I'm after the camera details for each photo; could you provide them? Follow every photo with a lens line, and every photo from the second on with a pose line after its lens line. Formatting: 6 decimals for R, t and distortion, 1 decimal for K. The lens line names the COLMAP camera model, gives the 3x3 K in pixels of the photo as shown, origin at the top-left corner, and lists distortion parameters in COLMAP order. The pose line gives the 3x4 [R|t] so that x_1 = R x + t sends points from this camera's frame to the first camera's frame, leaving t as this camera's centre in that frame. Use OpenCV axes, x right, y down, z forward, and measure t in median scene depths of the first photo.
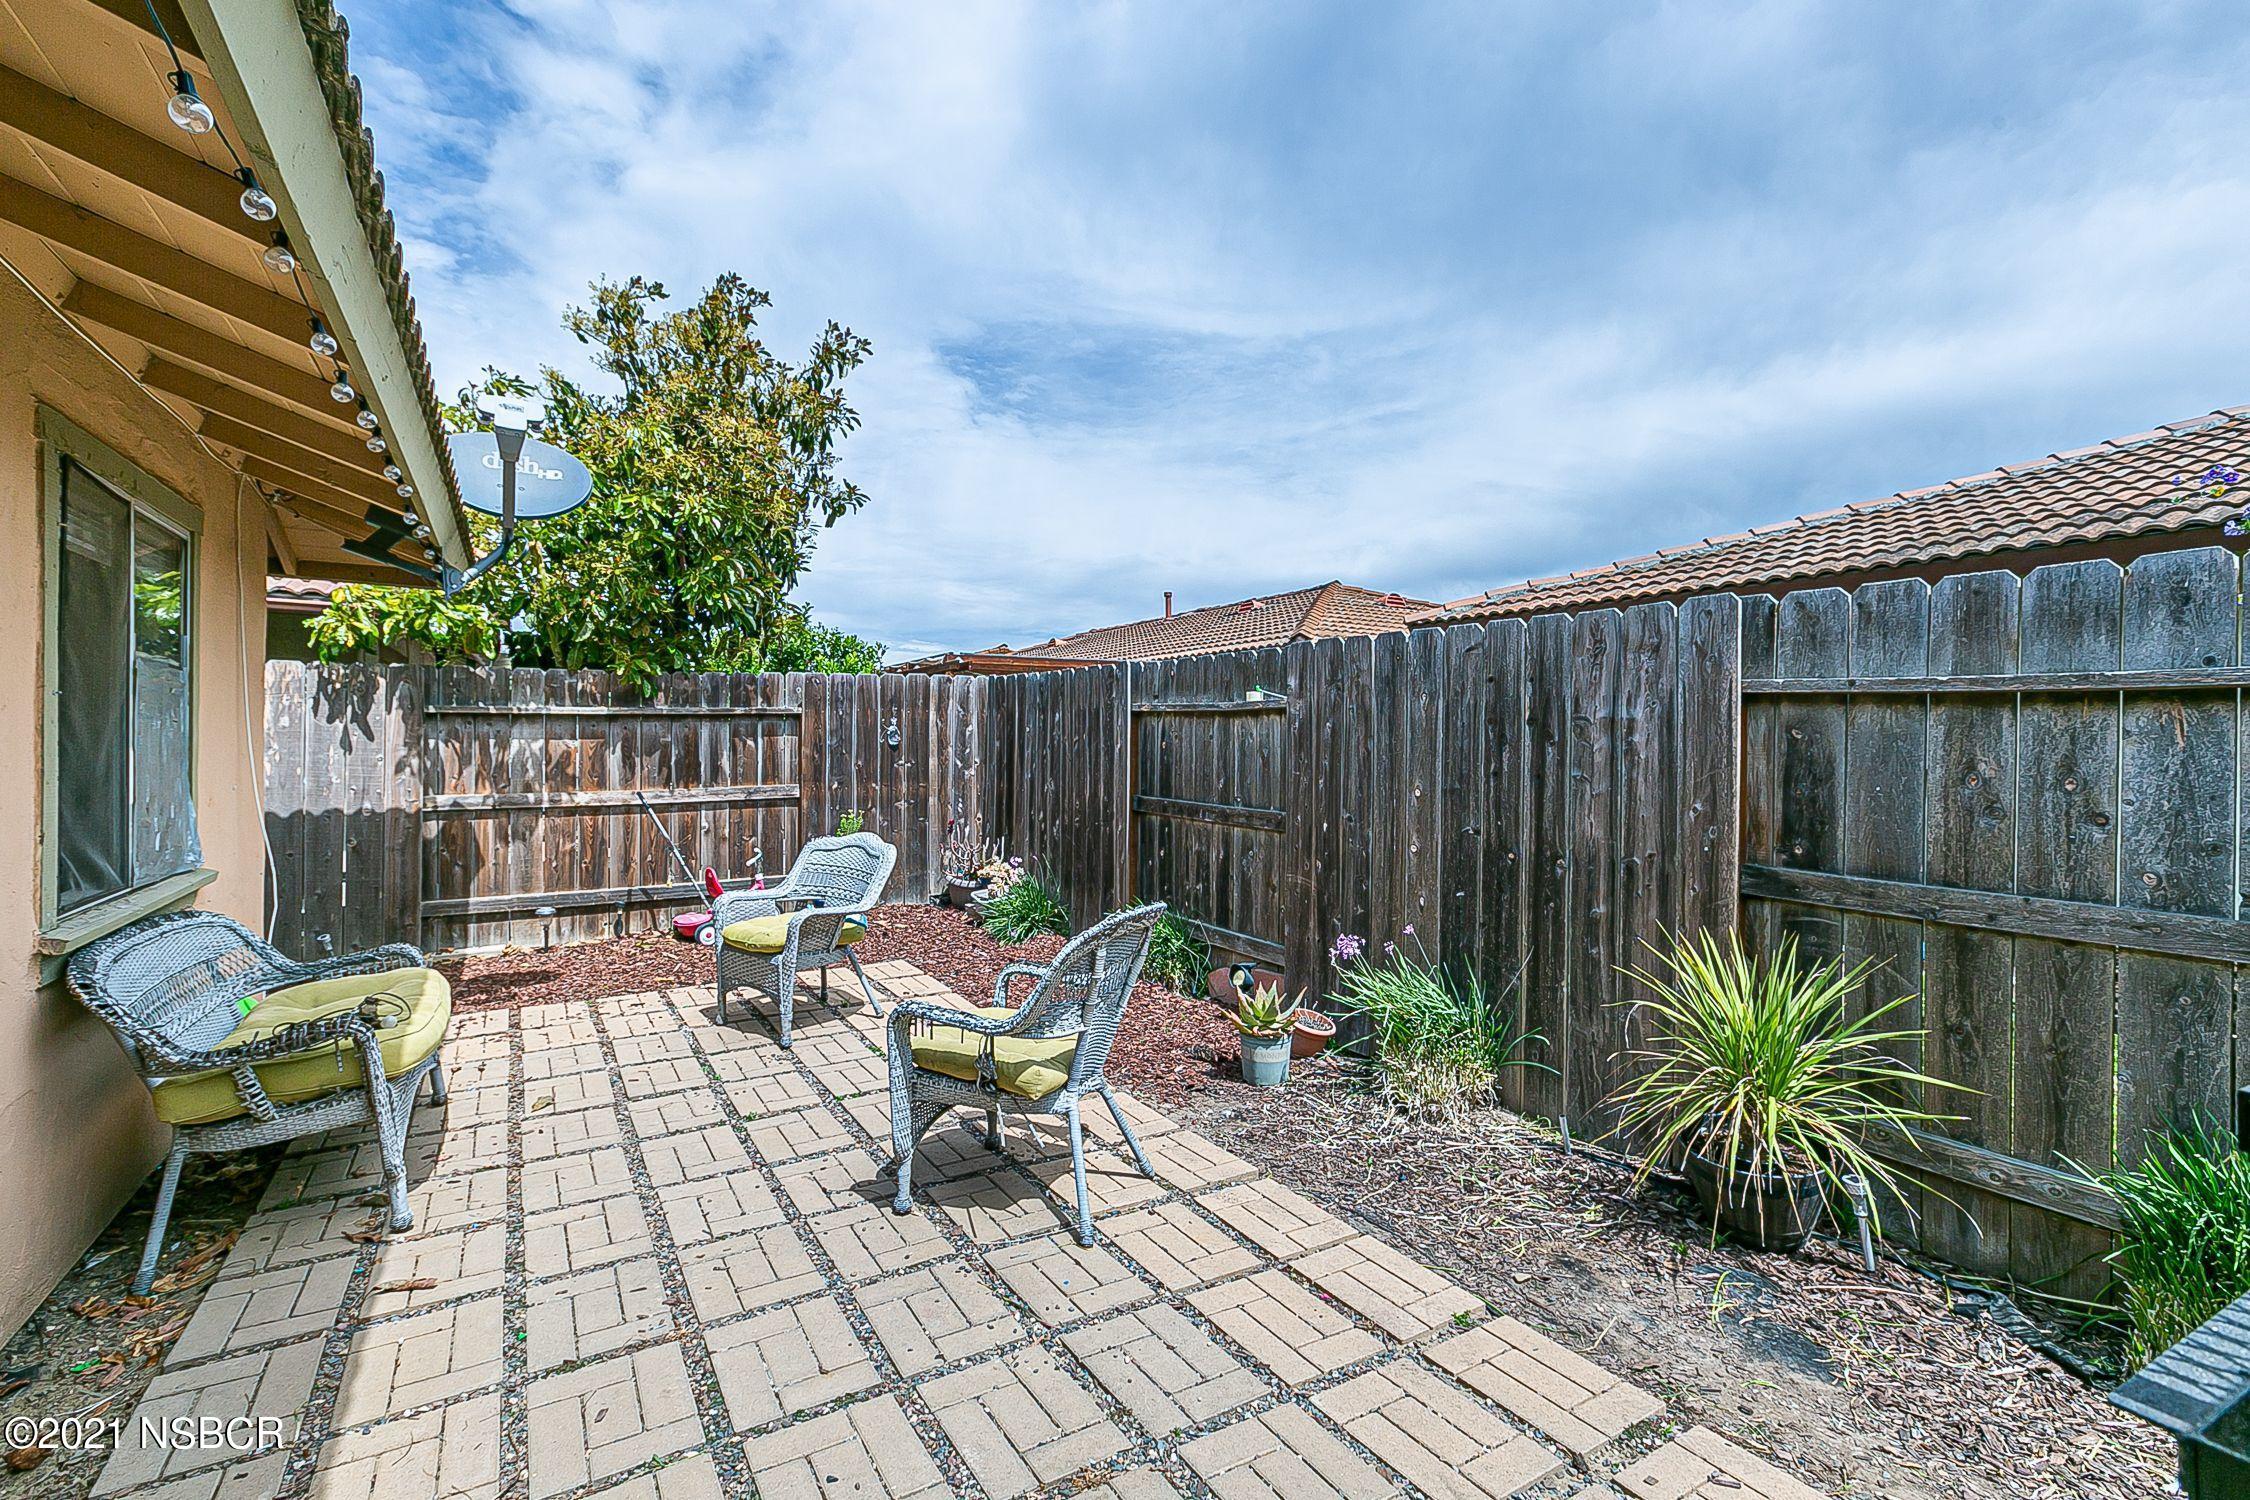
lens RADIAL K [[1002.0, 0, 1123.5], [0, 1002.0, 748.0], [0, 0, 1]] dist [0.004353, 0.001369]
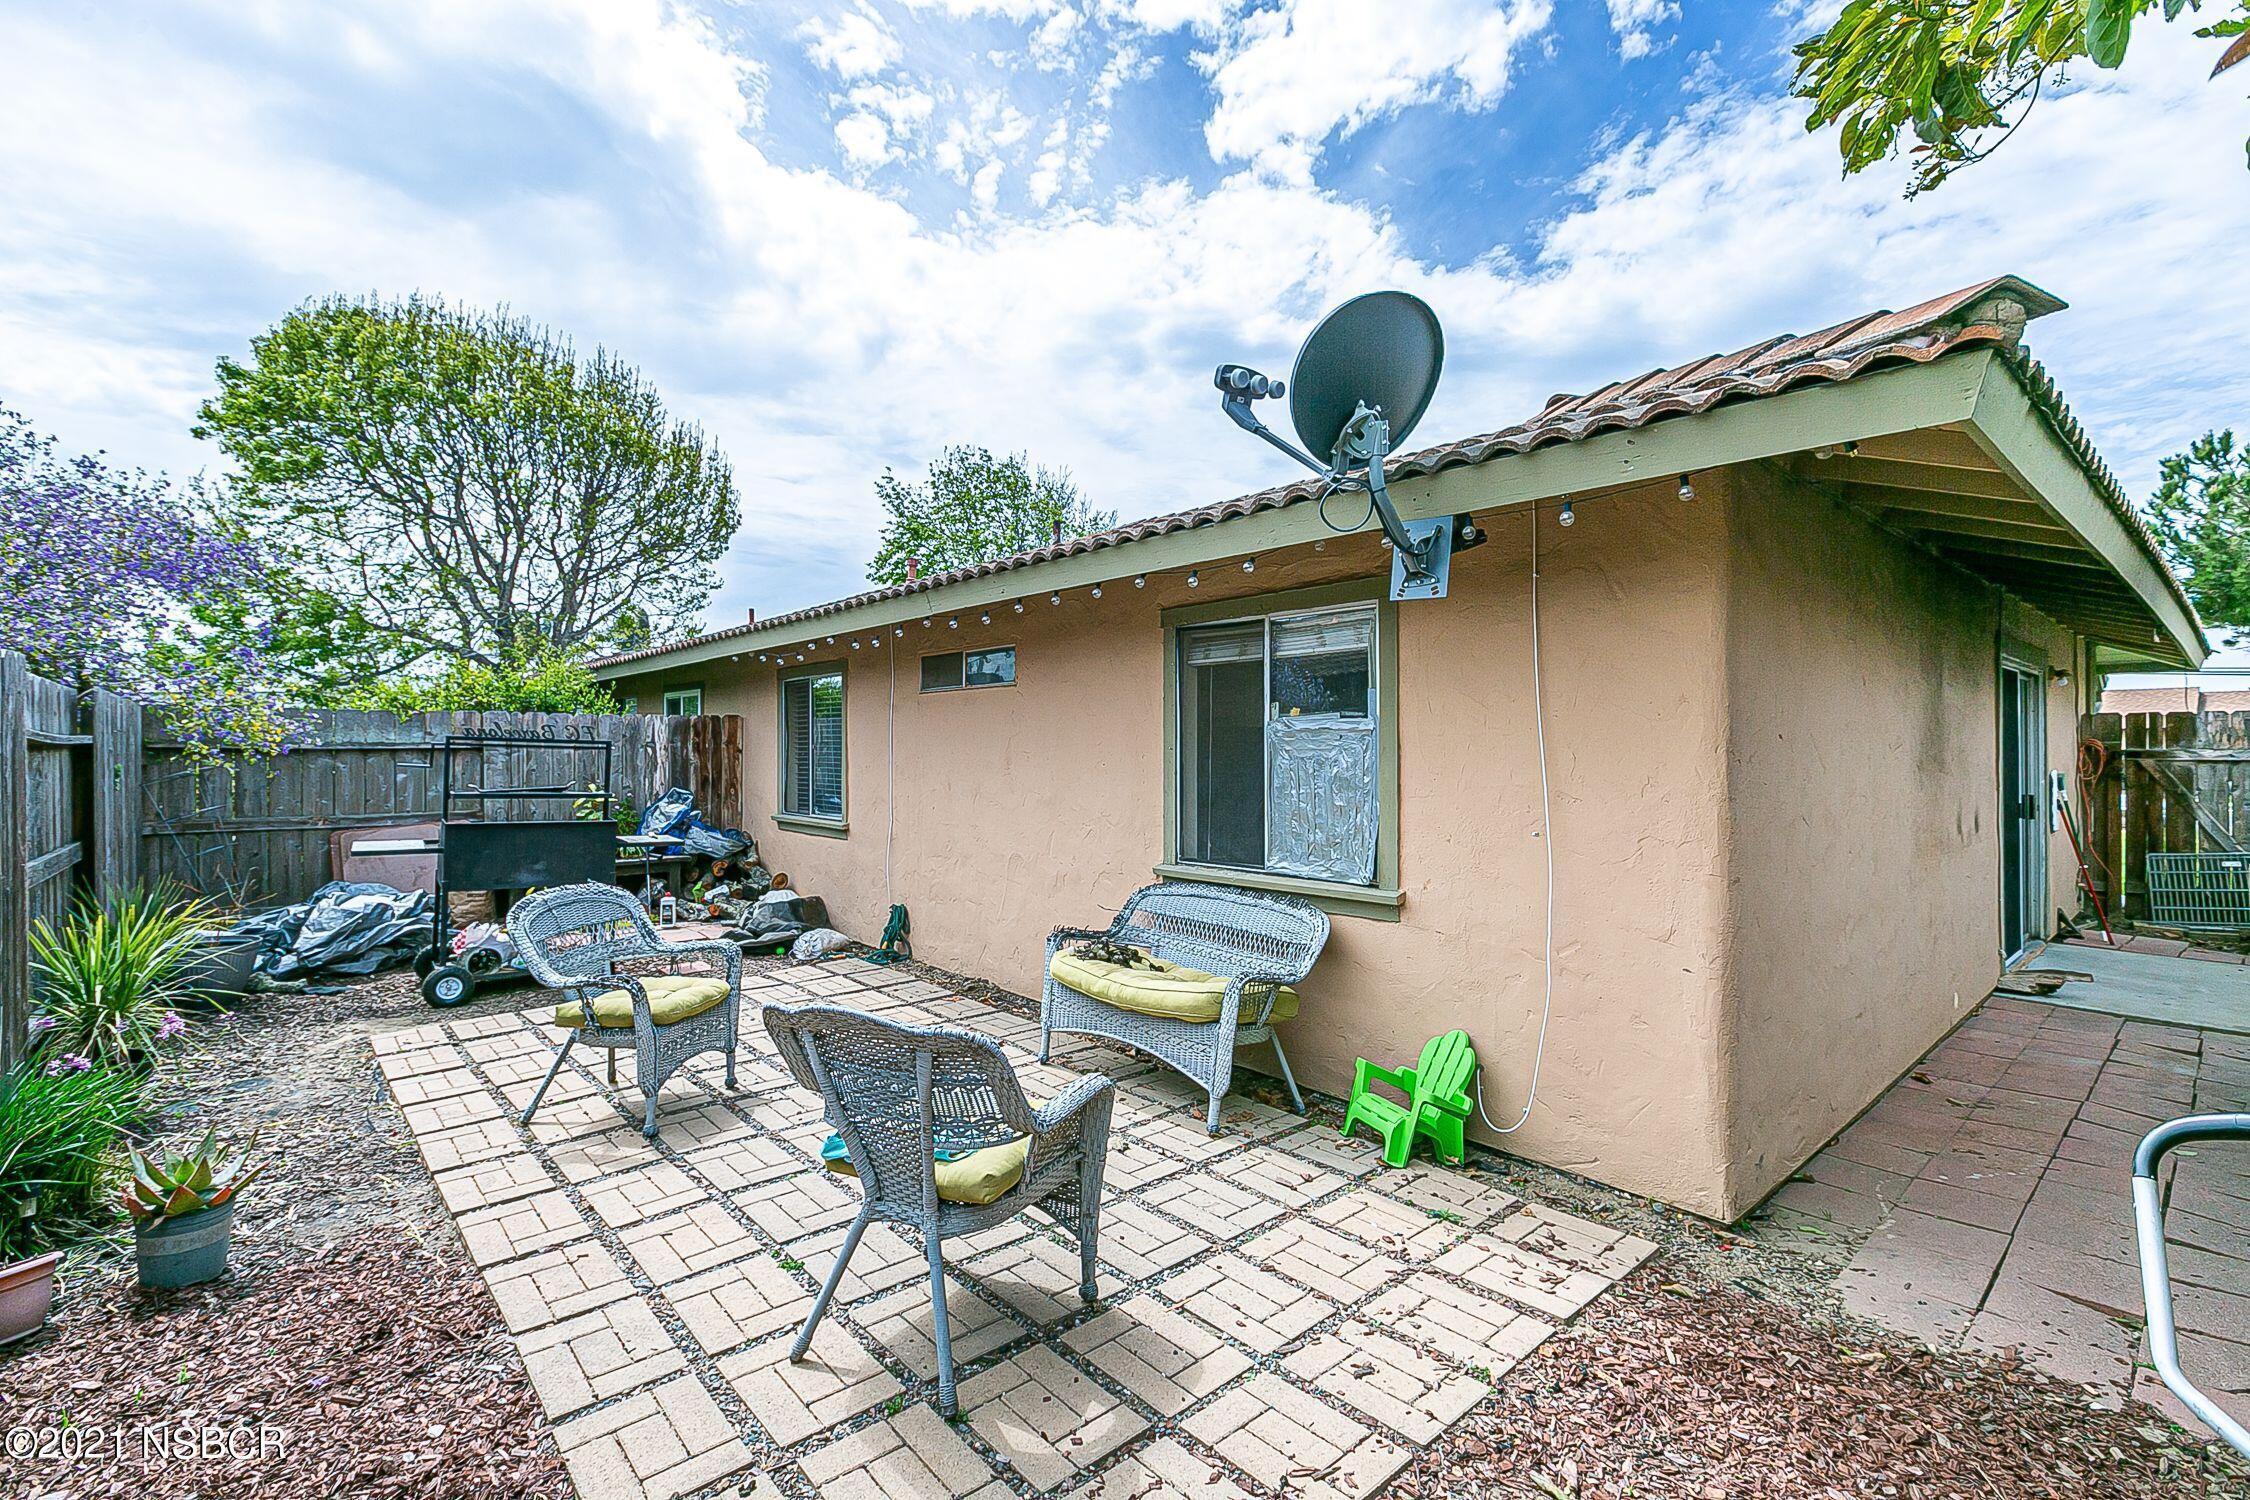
lens RADIAL K [[1002.0, 0, 1124.9], [0, 1002.0, 750.1], [0, 0, 1]] dist [0.004353, 0.001369]
pose [[-0.983782, -0.000545, -0.179366, -0.228331], [-0.001196, 0.999993, 0.003522, -0.021588], [0.179363, 0.003679, -0.983776, 1.108045]]
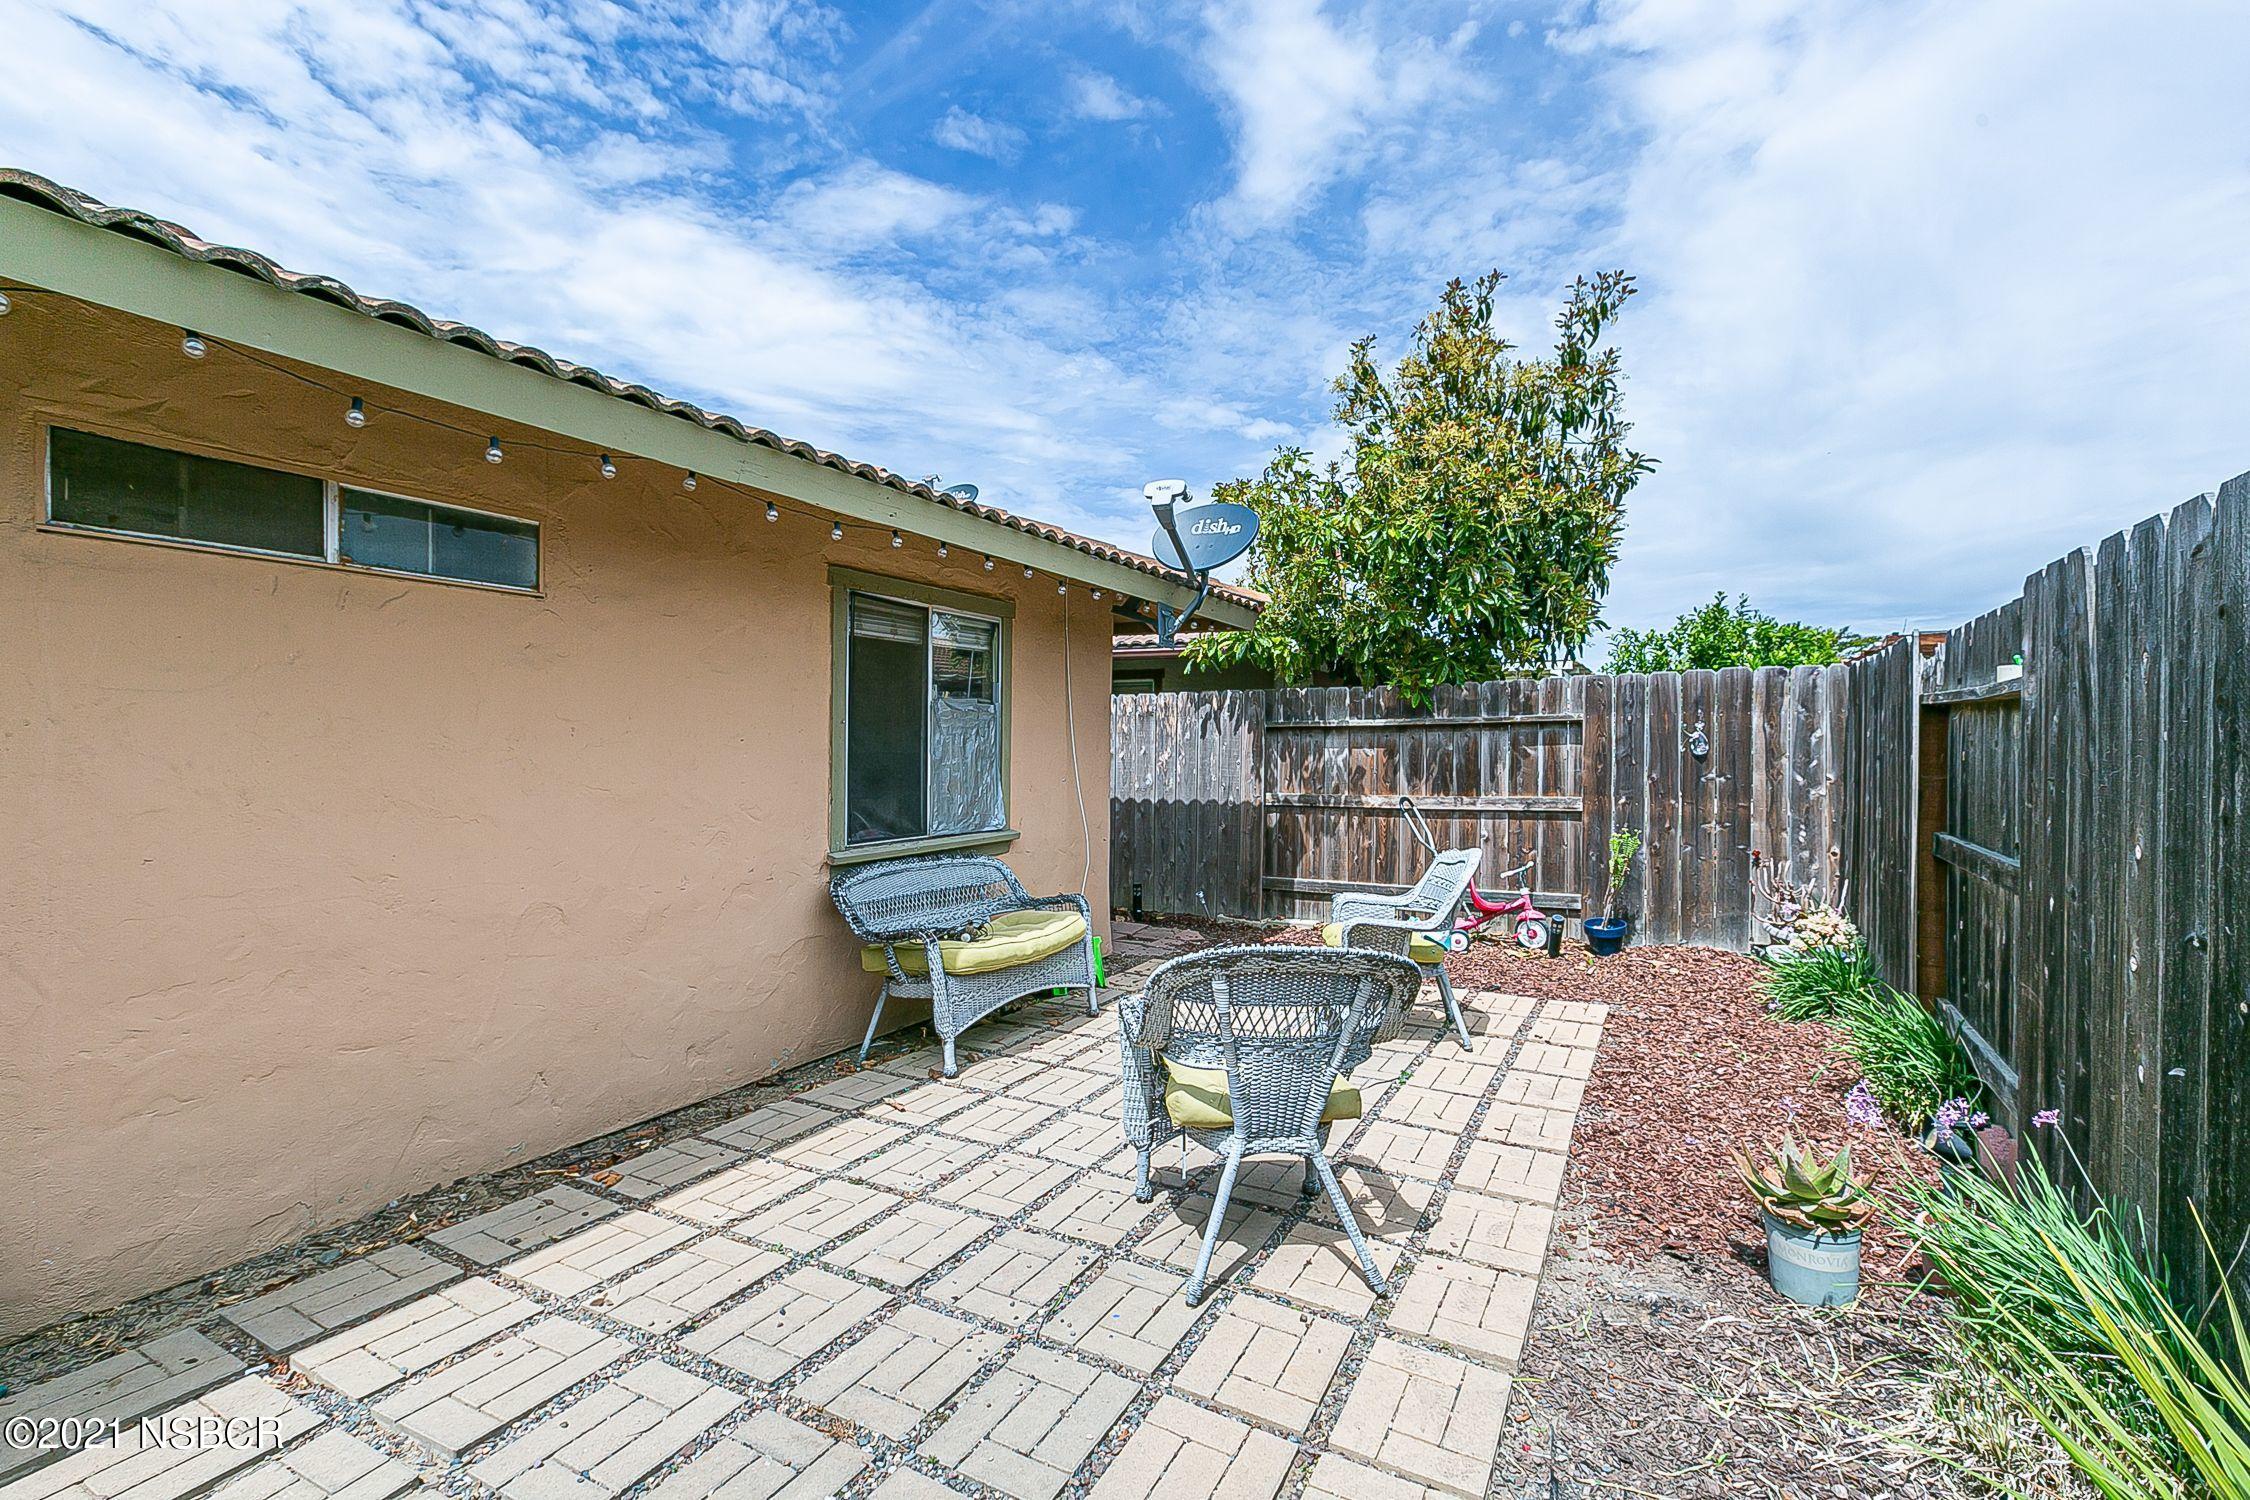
lens RADIAL K [[1002.0, 0, 1124.1], [0, 1002.0, 753.5], [0, 0, 1]] dist [0.004353, 0.001369]
pose [[0.506703, 0.003036, -0.862116, 0.284493], [-0.007080, 0.999975, -0.000639, -0.000181], [0.862092, 0.006428, 0.506711, 0.193042]]
